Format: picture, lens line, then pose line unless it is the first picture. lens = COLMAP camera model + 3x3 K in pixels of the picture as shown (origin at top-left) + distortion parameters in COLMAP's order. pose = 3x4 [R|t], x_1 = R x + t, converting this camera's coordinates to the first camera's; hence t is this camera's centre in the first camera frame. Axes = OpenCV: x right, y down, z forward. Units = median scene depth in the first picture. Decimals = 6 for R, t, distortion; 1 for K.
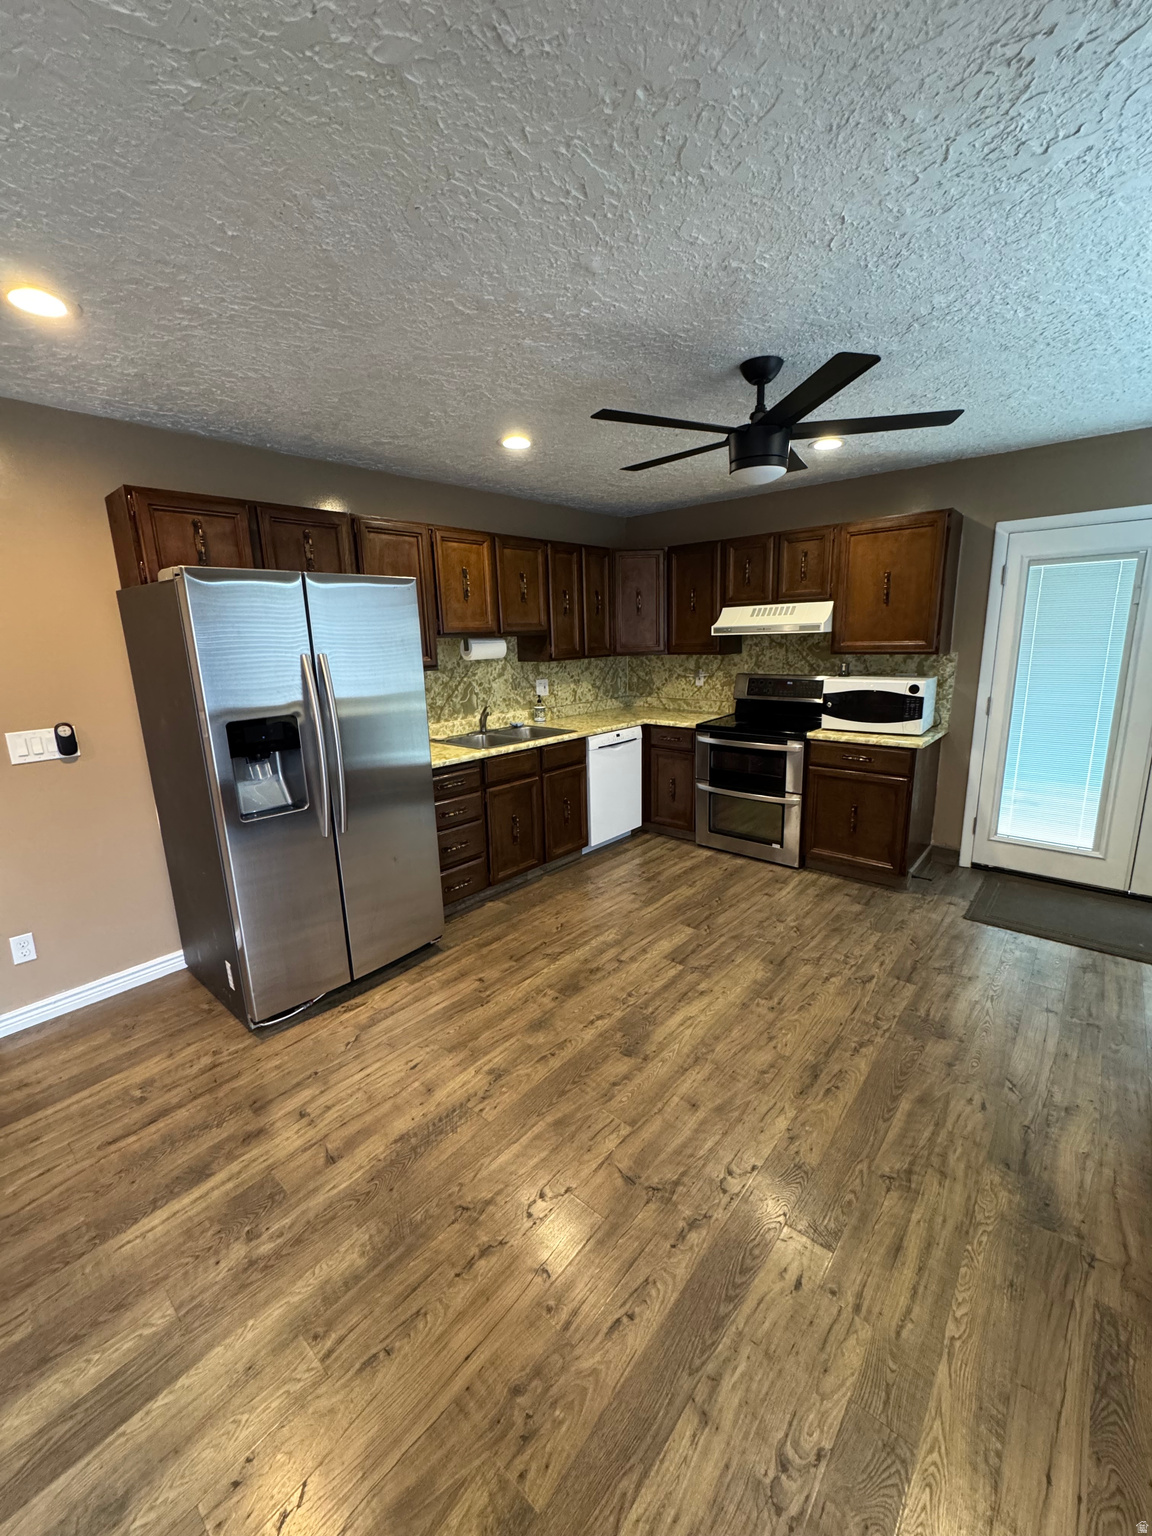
lens RADIAL K [[615.1, 0, 578.5], [0, 615.1, 770.2], [0, 0, 1]] dist [-0.002665, -0.000614]
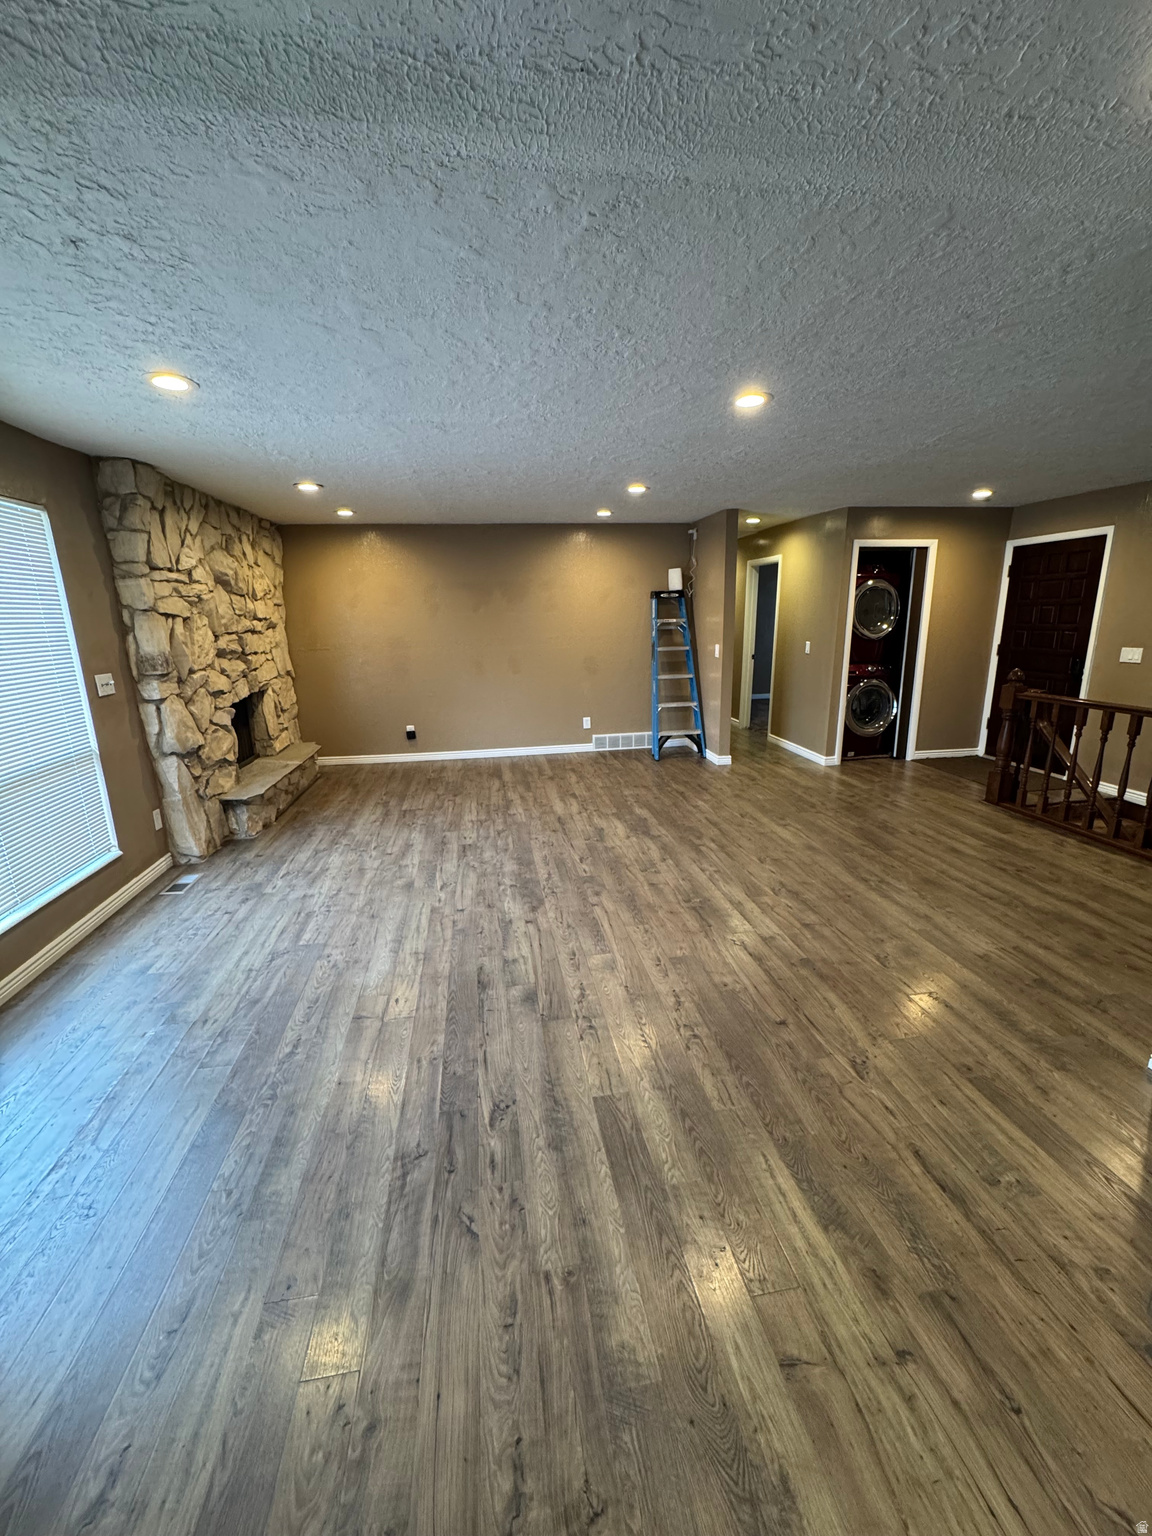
lens RADIAL K [[615.1, 0, 578.5], [0, 615.1, 770.2], [0, 0, 1]] dist [-0.002665, -0.000614]
pose [[-0.648884, 0.227601, -0.726049, 0.093880], [-0.127418, 0.908236, 0.398589, -0.203738], [0.750143, 0.351150, -0.560339, 0.906831]]
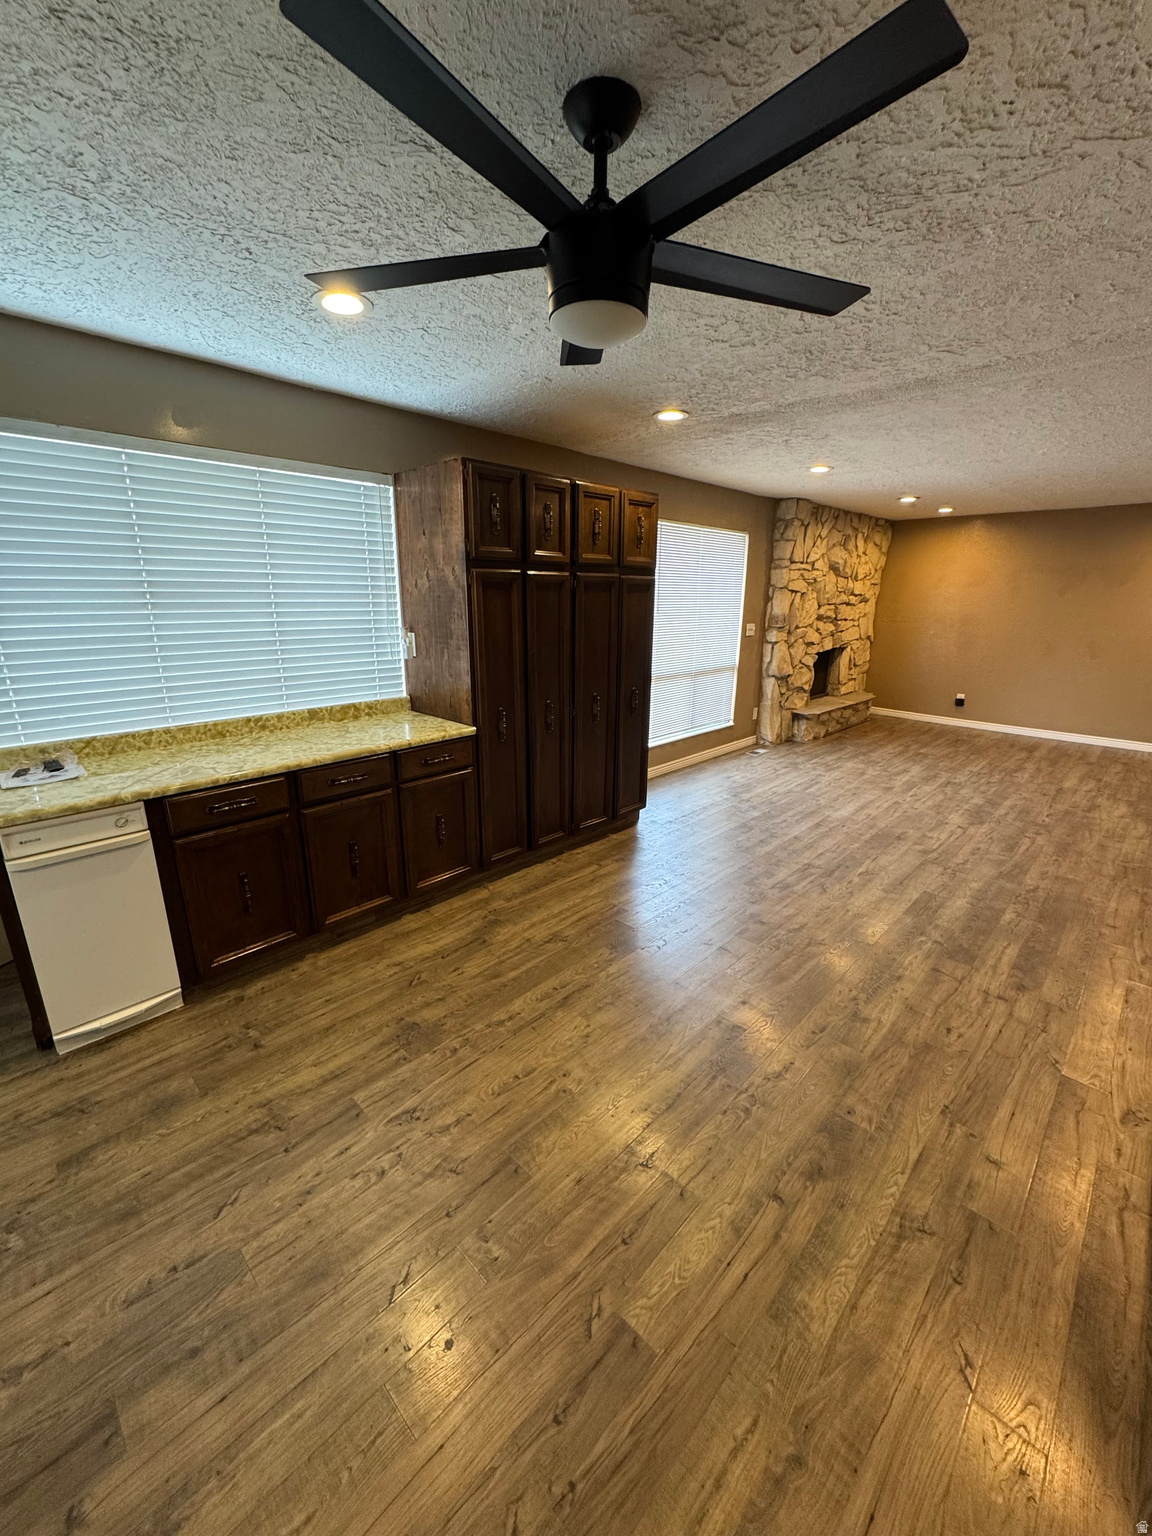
lens RADIAL K [[615.1, 0, 578.5], [0, 615.1, 770.2], [0, 0, 1]] dist [-0.002665, -0.000614]
pose [[-0.997971, 0.001586, 0.063658, 0.311437], [0.031983, 0.876936, 0.479542, -0.449251], [-0.055063, 0.480605, -0.875207, 1.926561]]
